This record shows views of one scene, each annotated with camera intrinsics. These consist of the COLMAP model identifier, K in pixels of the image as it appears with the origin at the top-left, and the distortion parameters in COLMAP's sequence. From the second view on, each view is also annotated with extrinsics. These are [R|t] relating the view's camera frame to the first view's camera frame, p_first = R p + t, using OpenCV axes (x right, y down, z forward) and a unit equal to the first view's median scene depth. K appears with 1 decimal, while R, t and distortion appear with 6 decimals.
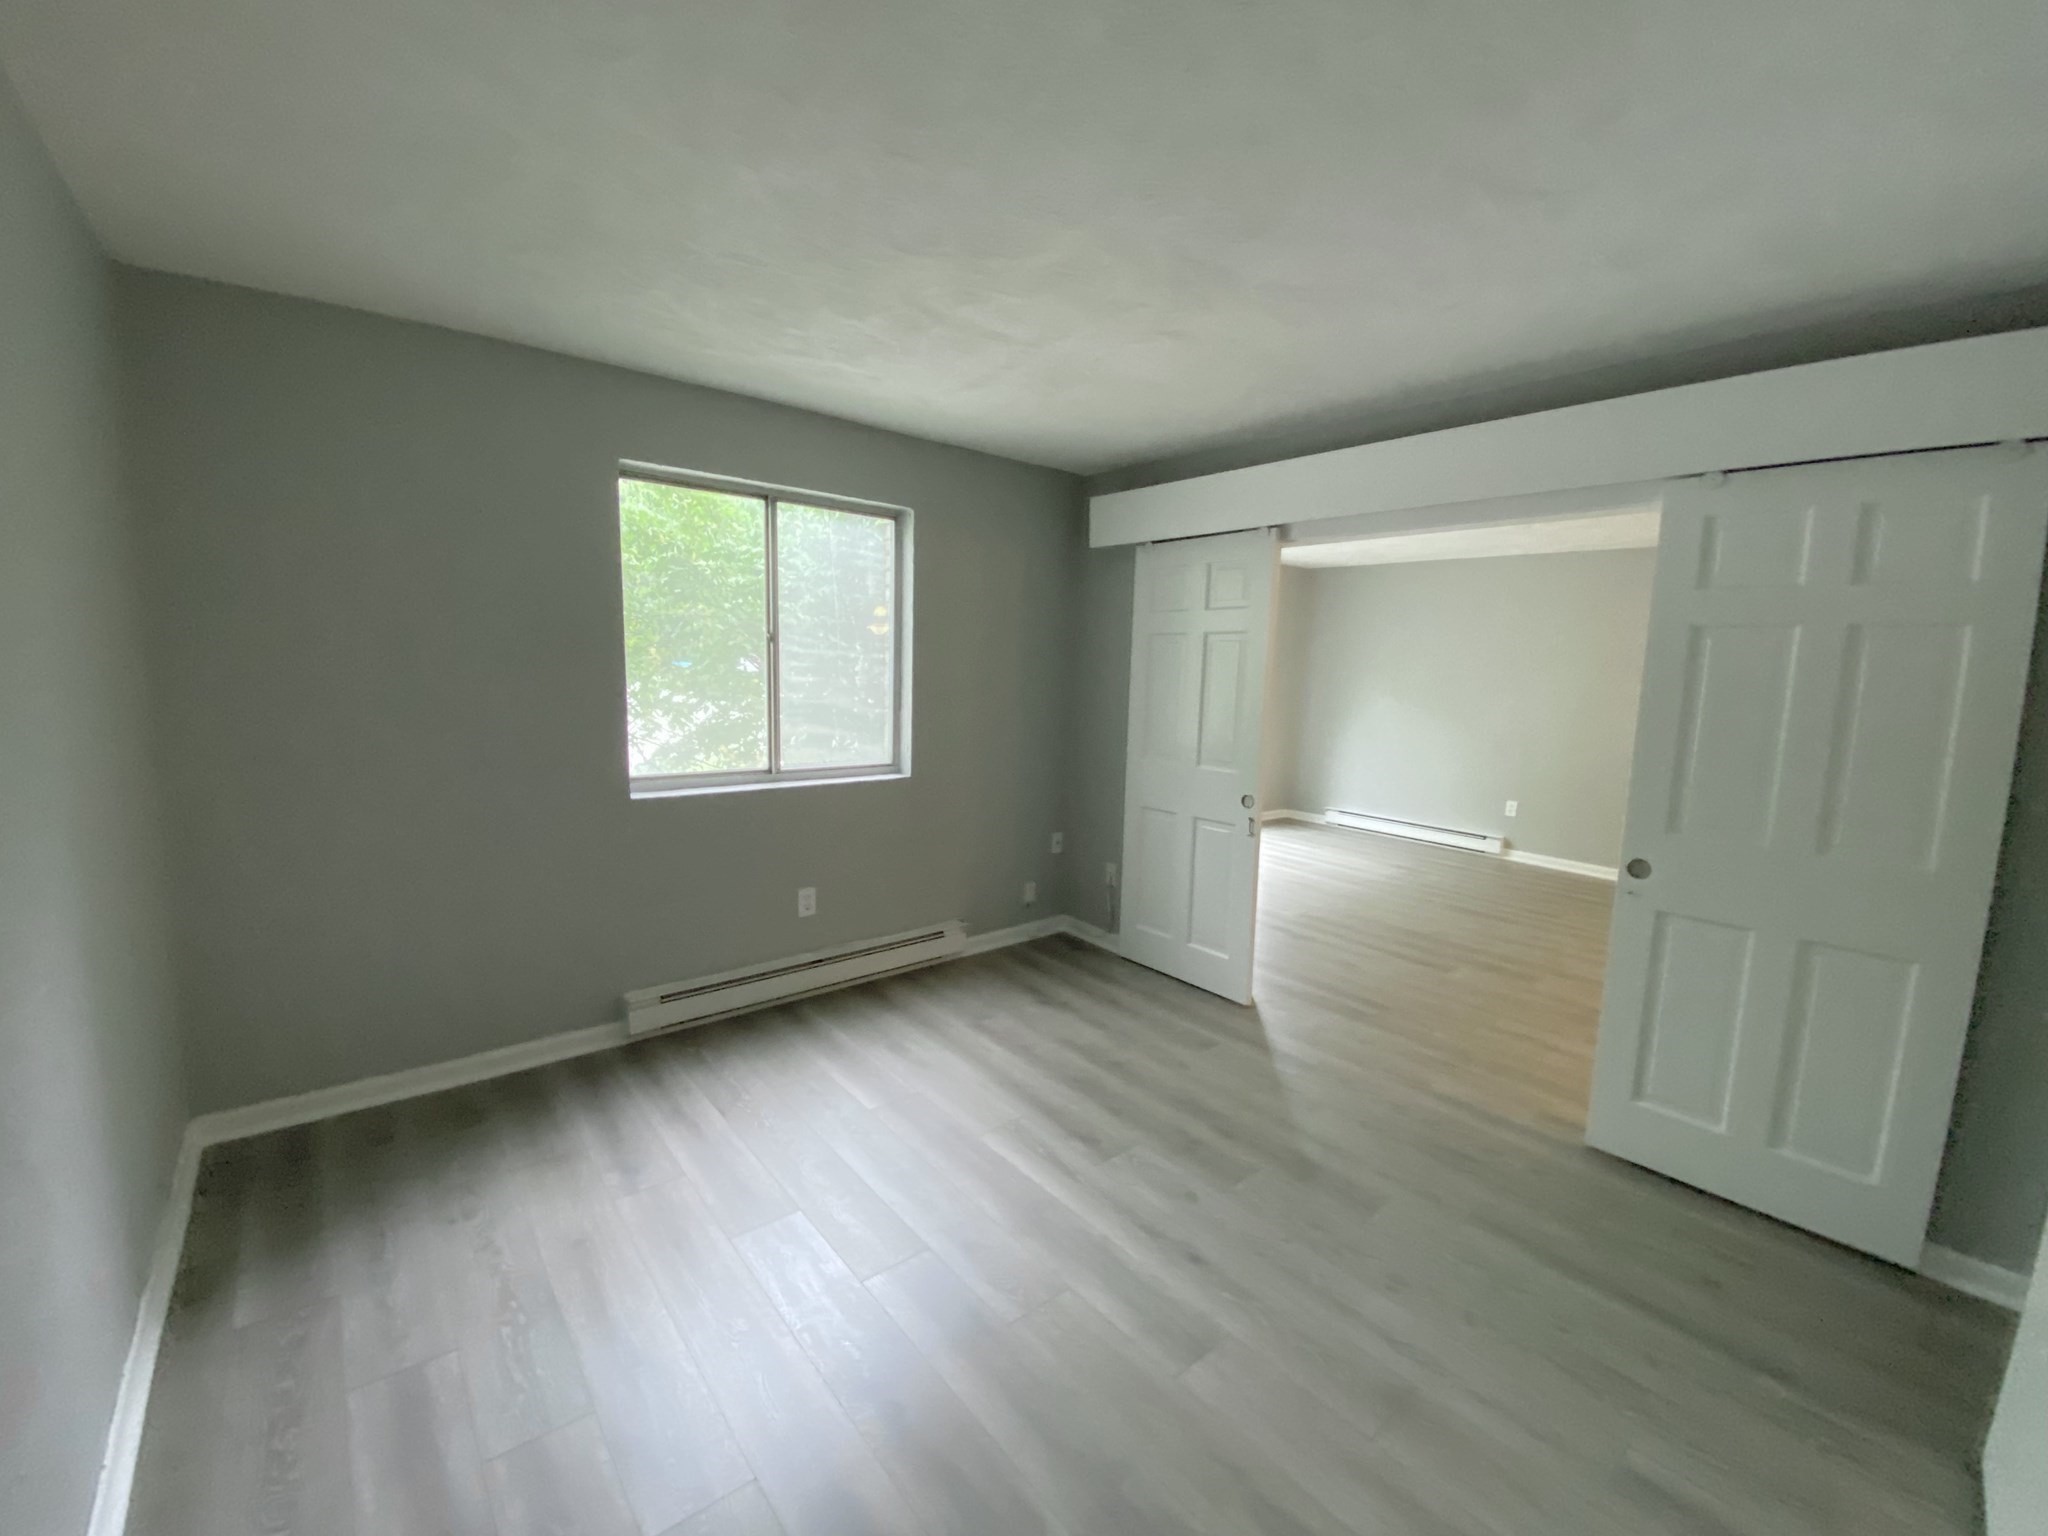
lens RADIAL K [[815.1, 0, 1024.0], [0, 815.1, 768.0], [0, 0, 1]] dist [0.002451, -0.010460]
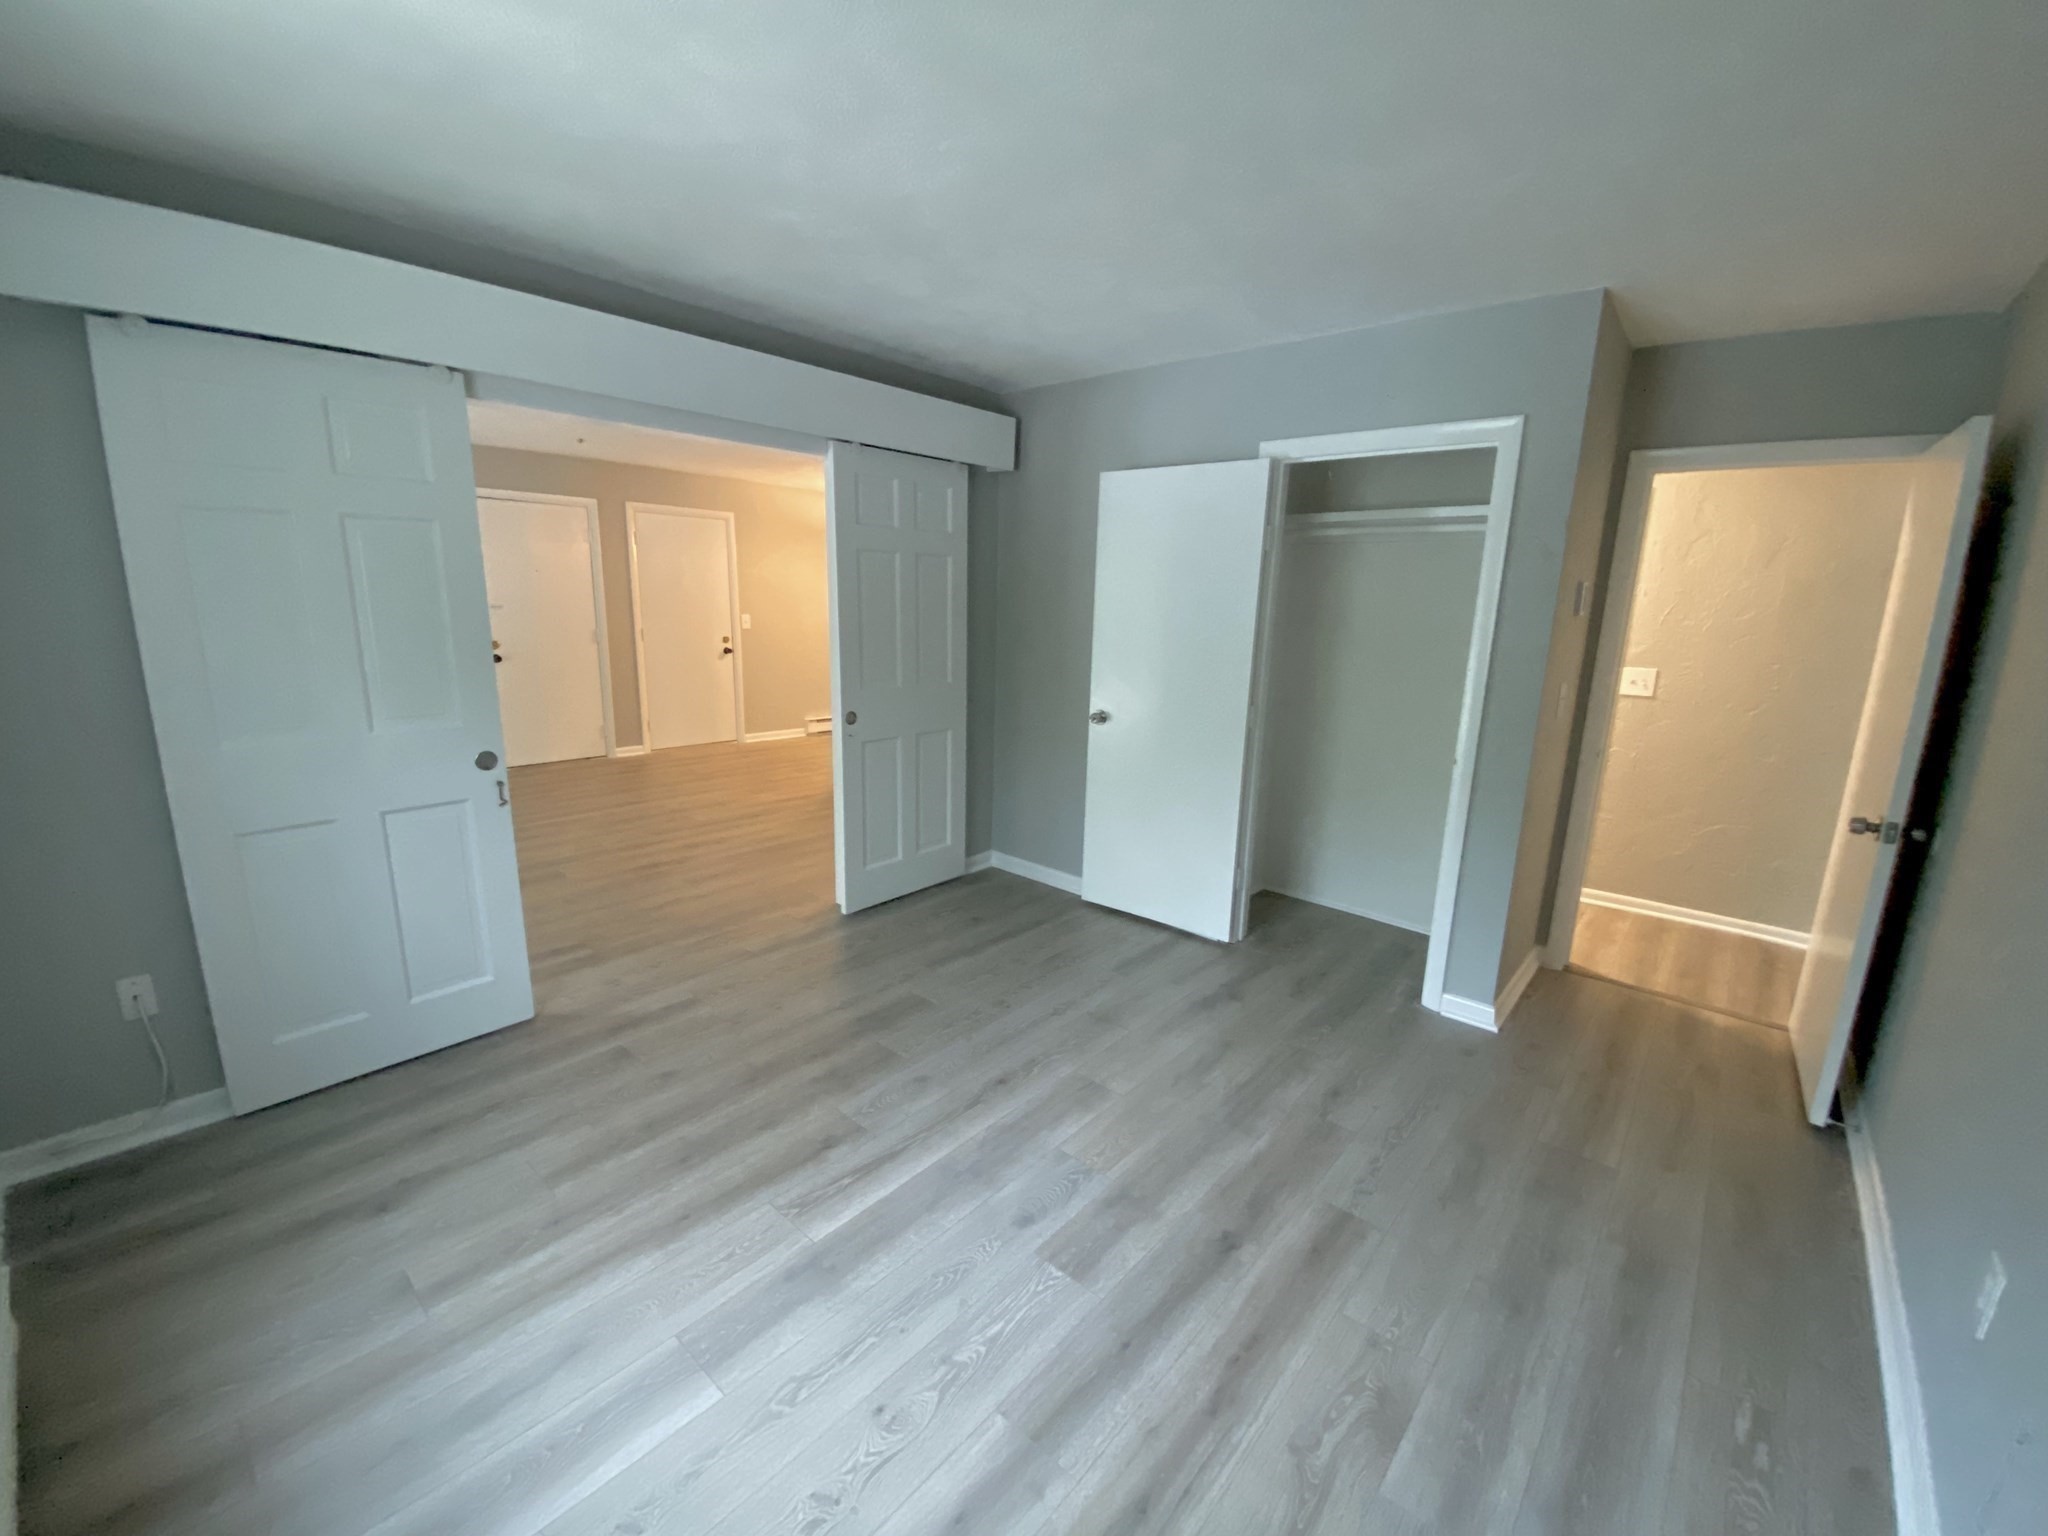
lens RADIAL K [[815.1, 0, 1024.0], [0, 815.1, 768.0], [0, 0, 1]] dist [0.002451, -0.010460]
pose [[-0.154442, -0.238594, 0.958760, -0.640159], [0.099631, 0.961695, 0.255374, -0.117115], [-0.982966, 0.134962, -0.124755, 0.794618]]
